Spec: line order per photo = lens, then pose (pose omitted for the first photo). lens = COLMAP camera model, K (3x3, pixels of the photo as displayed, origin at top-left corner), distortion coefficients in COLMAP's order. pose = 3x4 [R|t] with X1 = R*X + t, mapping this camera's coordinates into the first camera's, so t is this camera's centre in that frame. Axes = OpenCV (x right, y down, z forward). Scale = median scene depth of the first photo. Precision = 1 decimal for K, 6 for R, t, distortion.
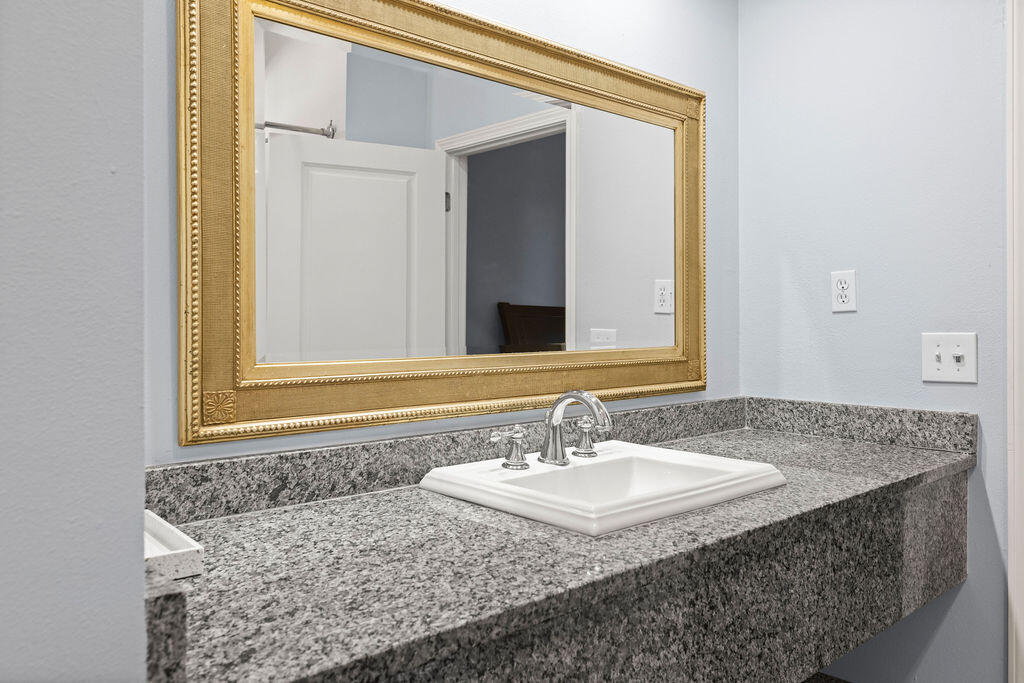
lens RADIAL K [[767.5, 0, 510.7], [0, 767.5, 338.2], [0, 0, 1]] dist [0.007139, 0.001440]
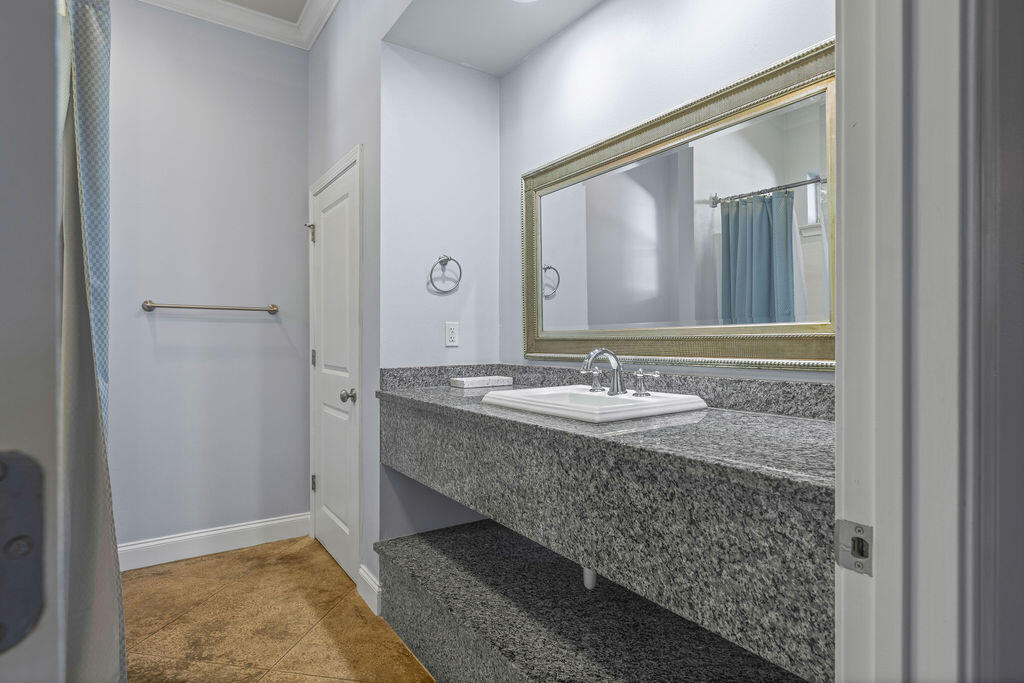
lens RADIAL K [[551.8, 0, 511.1], [0, 551.8, 339.2], [0, 0, 1]] dist [-0.003408, -0.000659]
pose [[-0.135432, 0.002476, -0.990784, 1.512087], [-0.010433, 0.999938, 0.003925, 0.054987], [0.990732, 0.010868, -0.135398, 1.151808]]
